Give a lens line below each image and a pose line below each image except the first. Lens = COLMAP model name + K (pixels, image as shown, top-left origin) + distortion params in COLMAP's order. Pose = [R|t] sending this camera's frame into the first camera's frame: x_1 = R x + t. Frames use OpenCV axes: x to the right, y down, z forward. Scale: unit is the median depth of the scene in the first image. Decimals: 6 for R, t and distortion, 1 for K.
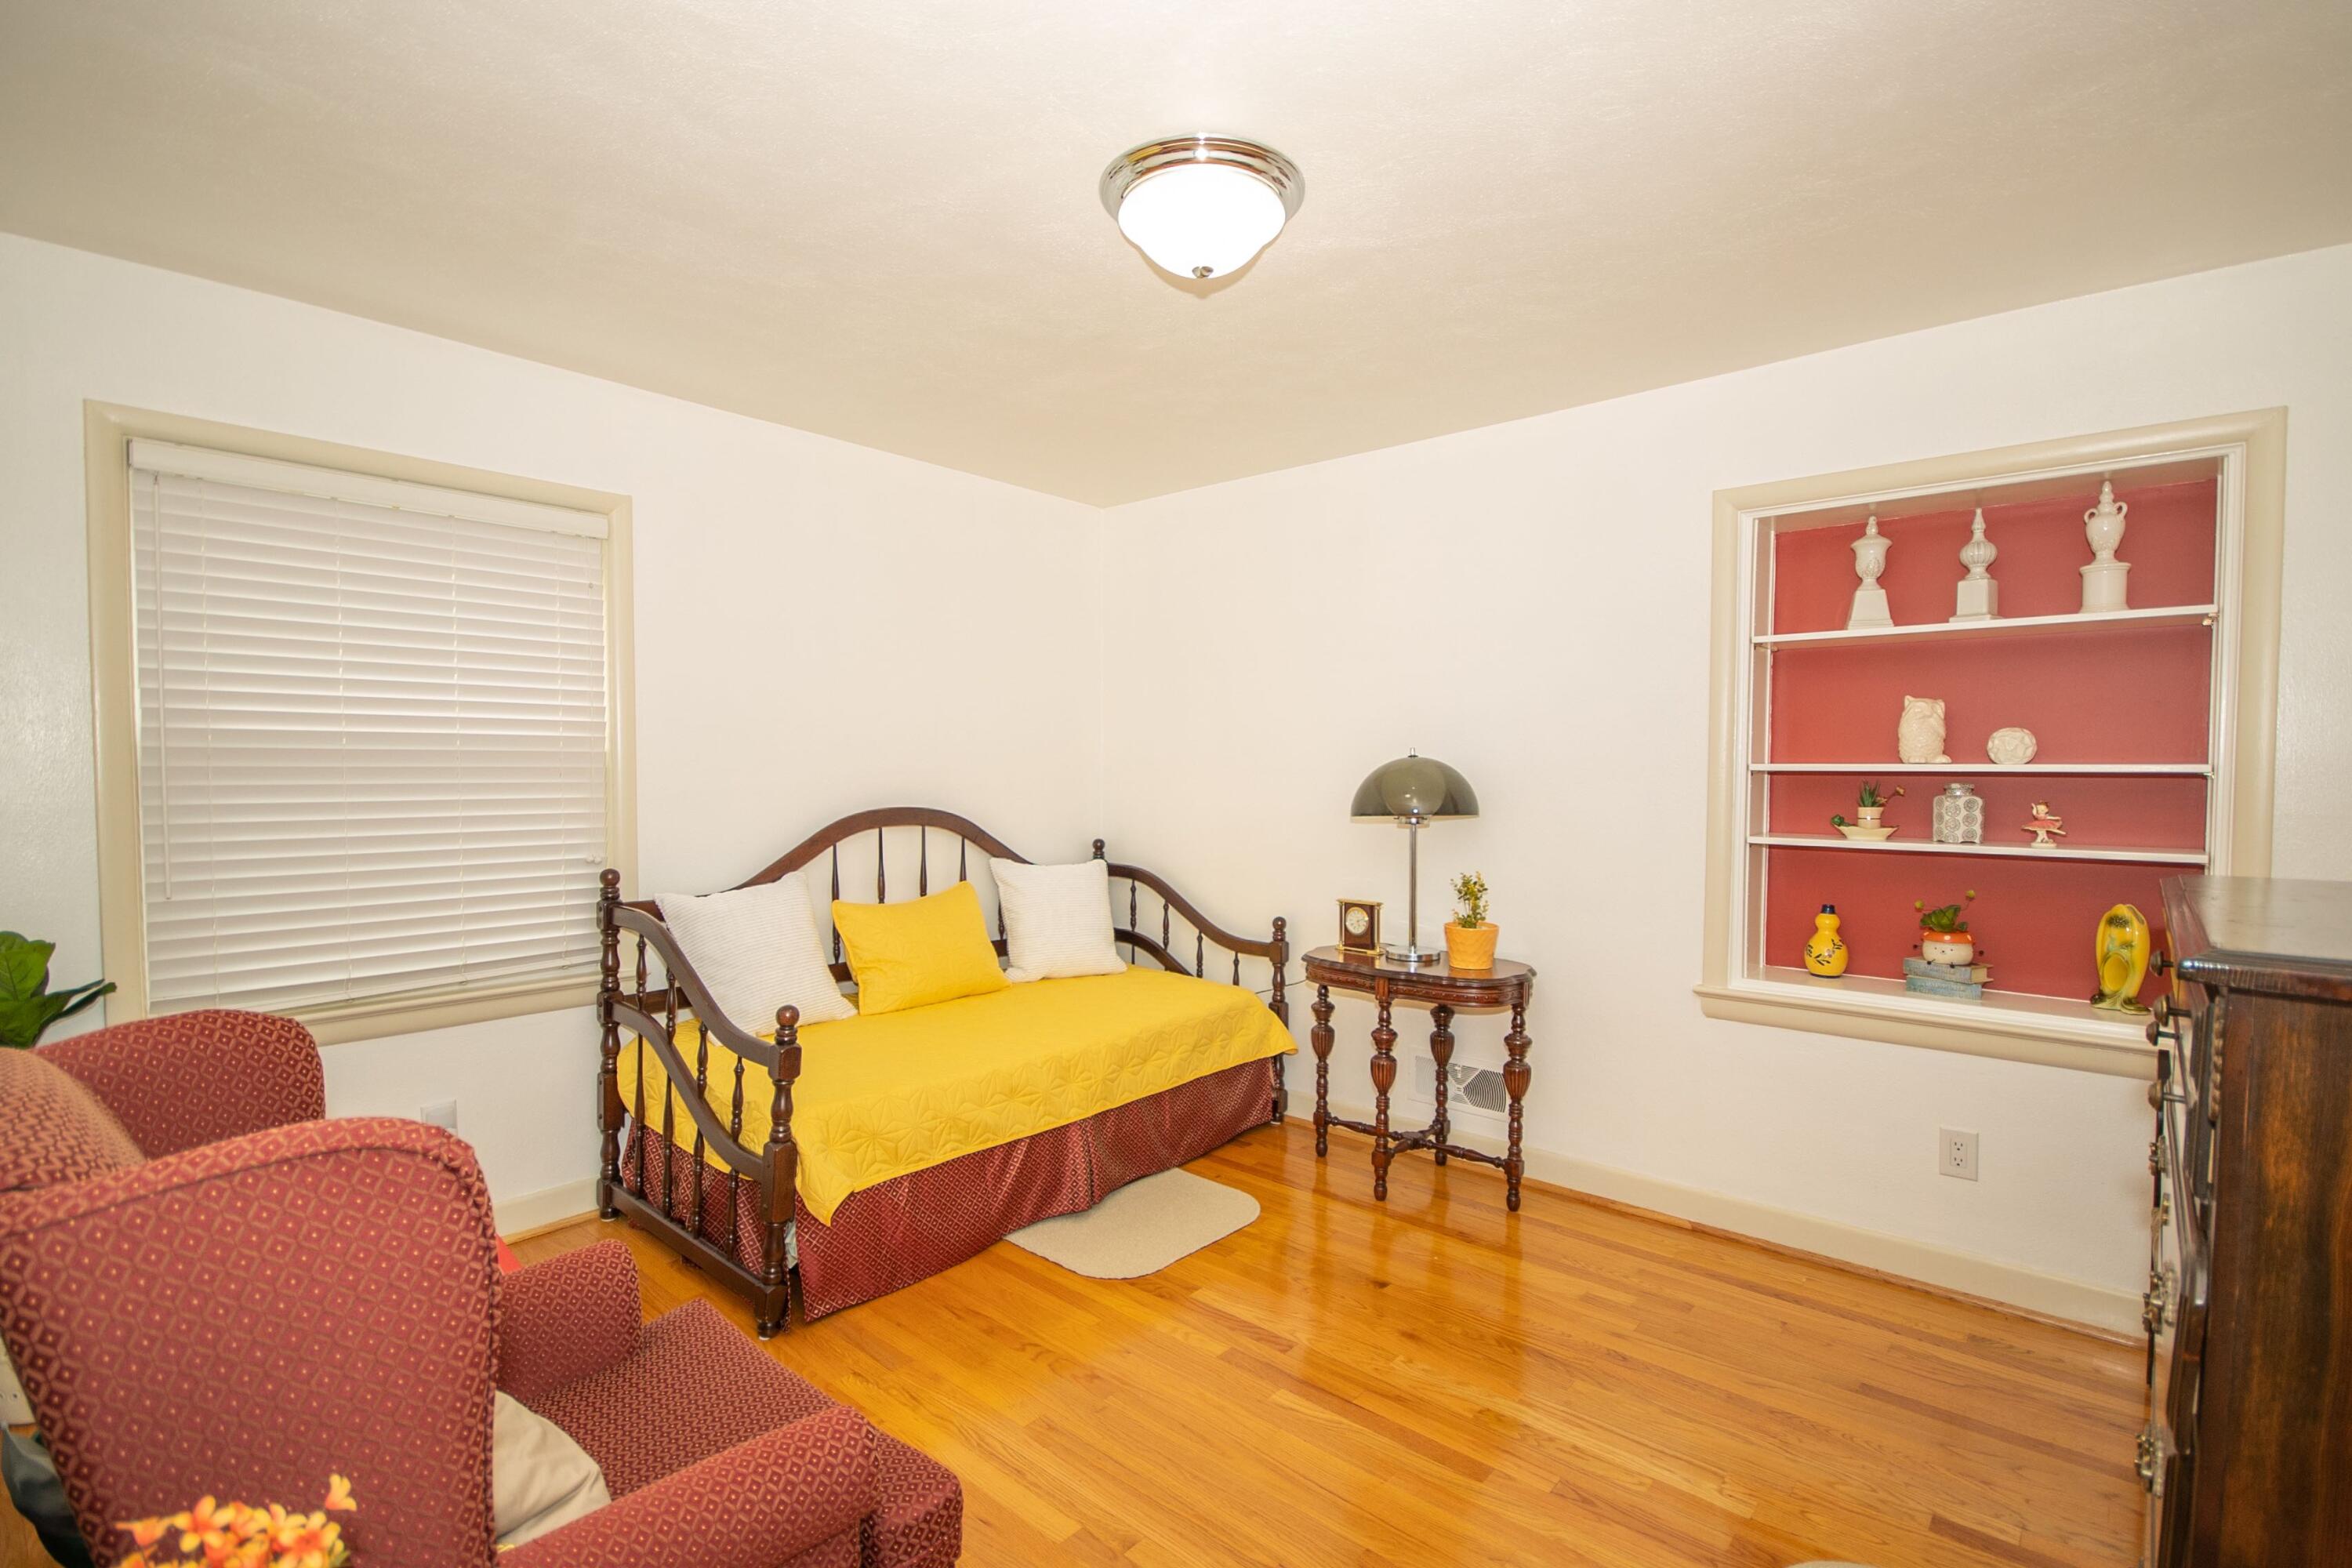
lens RADIAL K [[1091.2, 0, 1187.1], [0, 1091.2, 786.0], [0, 0, 1]] dist [-0.001798, -0.000469]
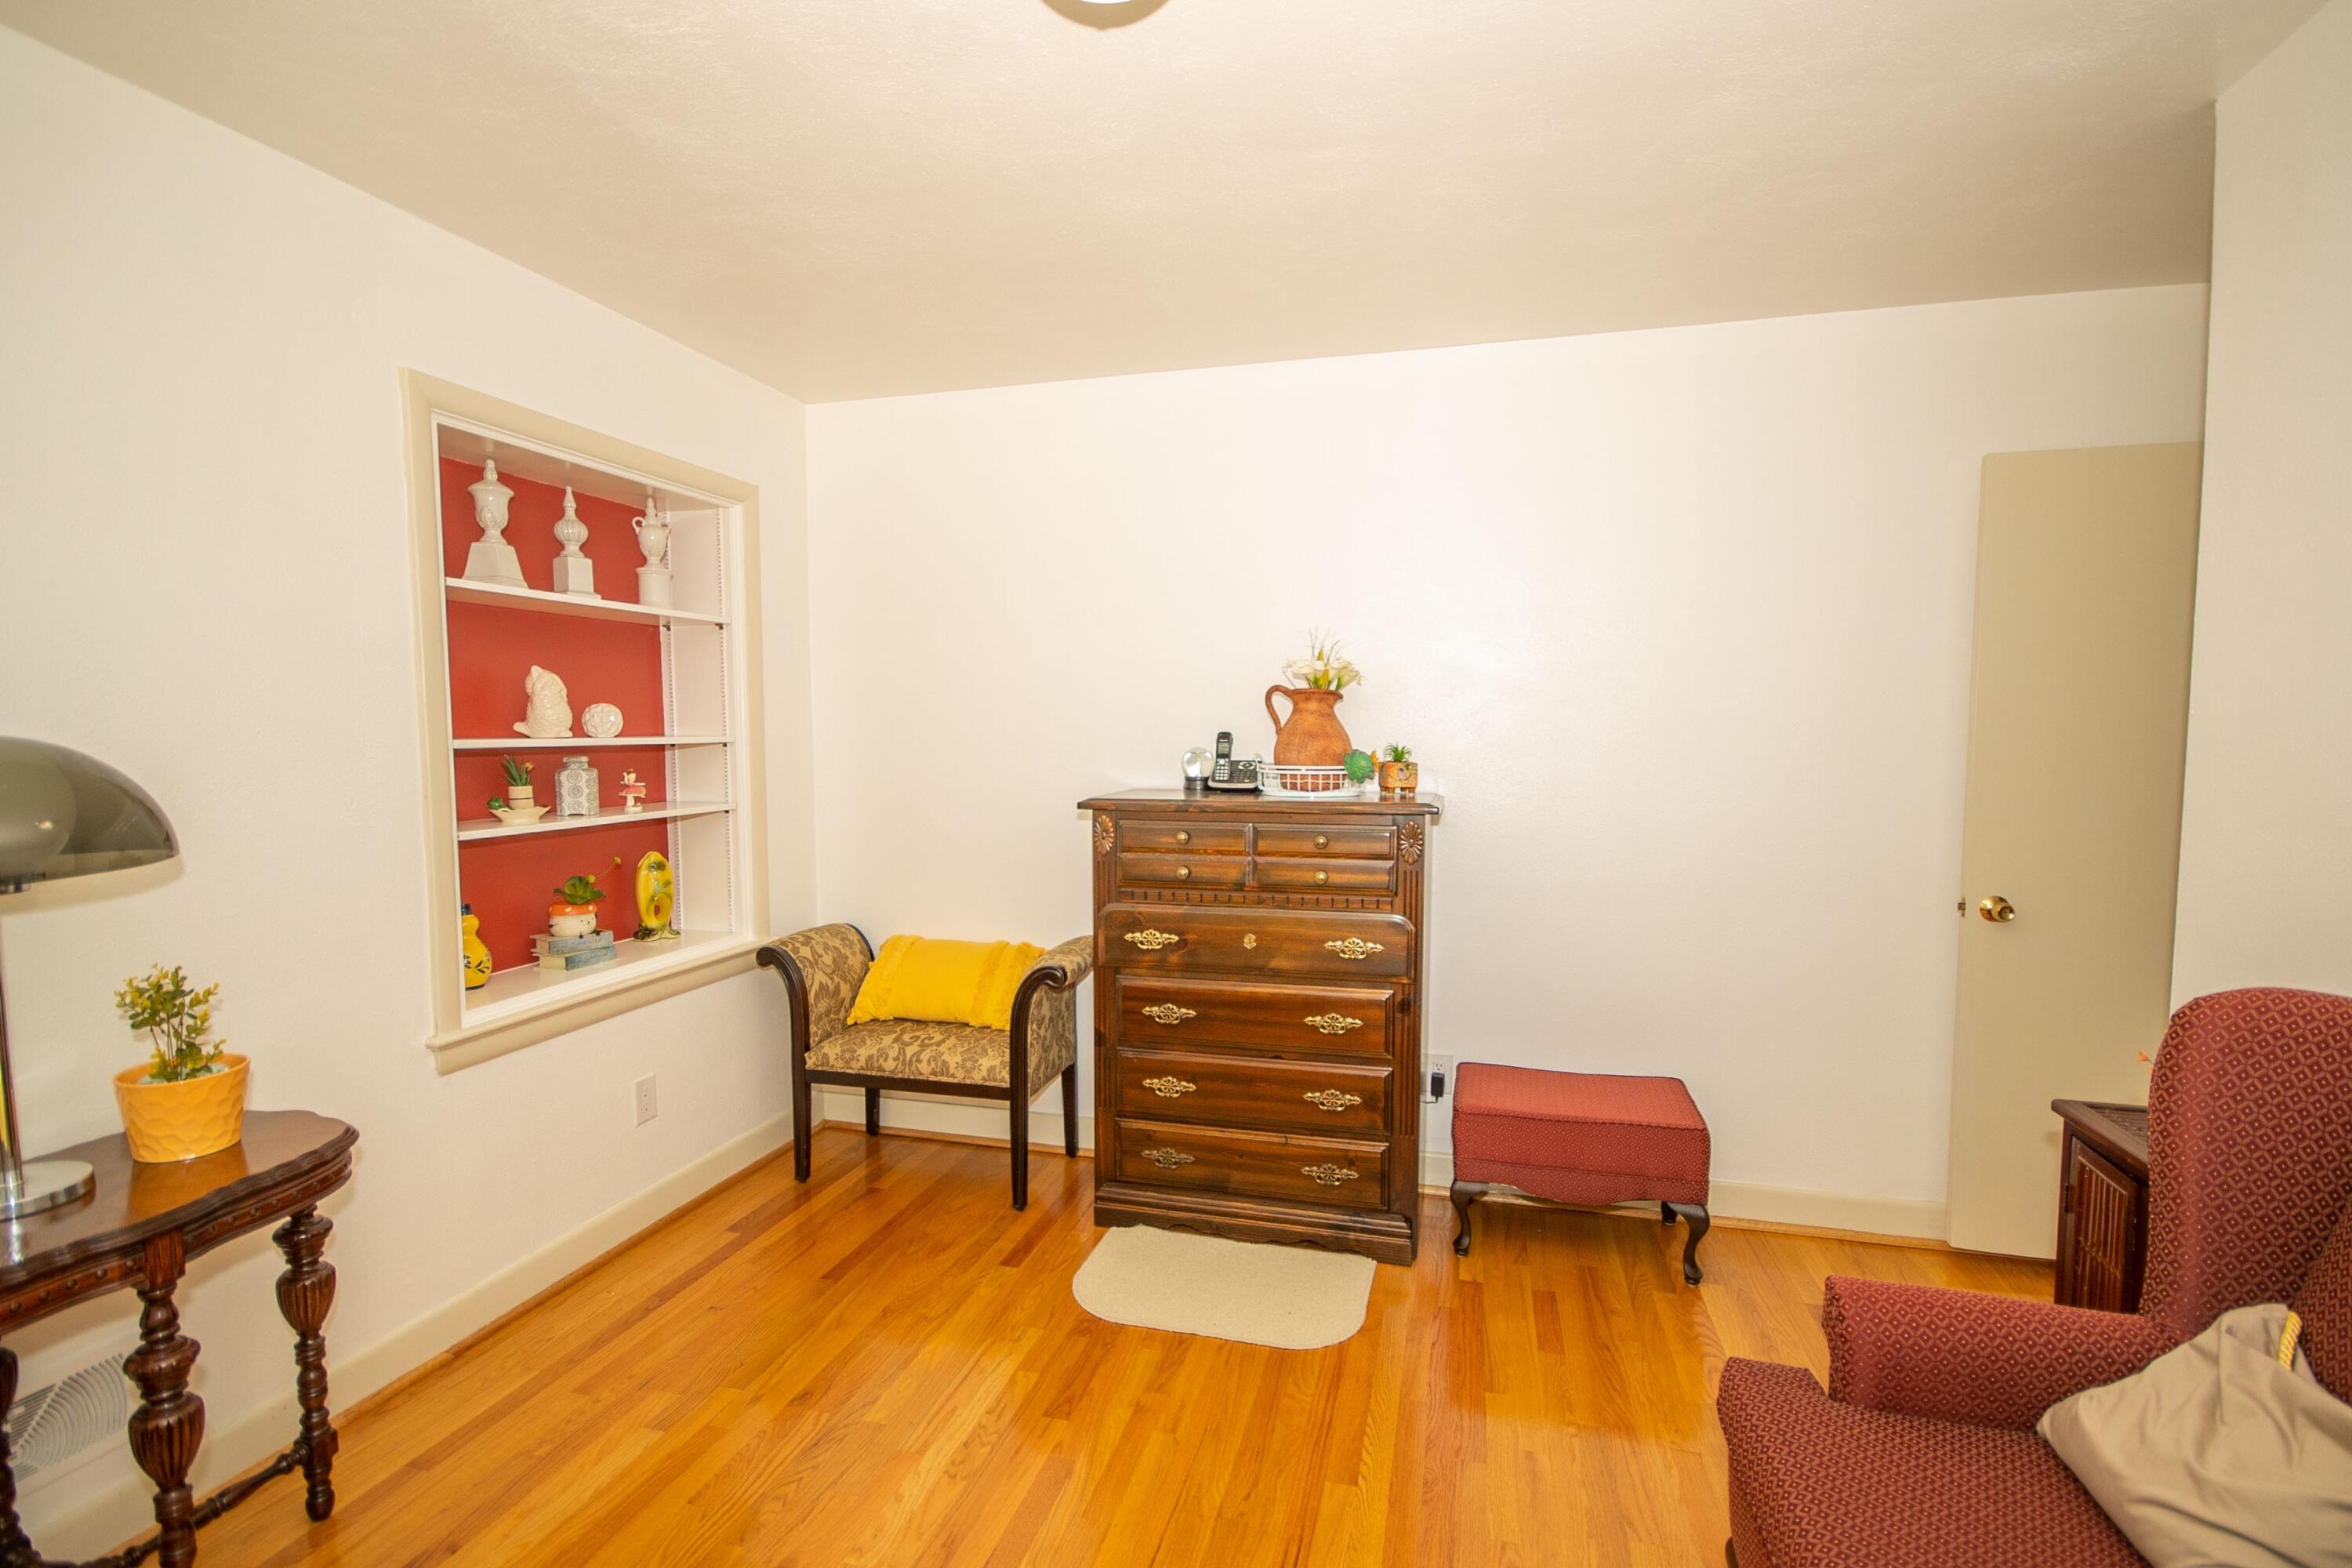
lens RADIAL K [[1091.2, 0, 1188.6], [0, 1091.2, 795.3], [0, 0, 1]] dist [-0.001798, -0.000469]
pose [[-0.443962, -0.059085, 0.894095, -0.443966], [0.020779, 0.996876, 0.076195, -0.031432], [-0.895804, 0.052406, -0.441348, 0.914276]]
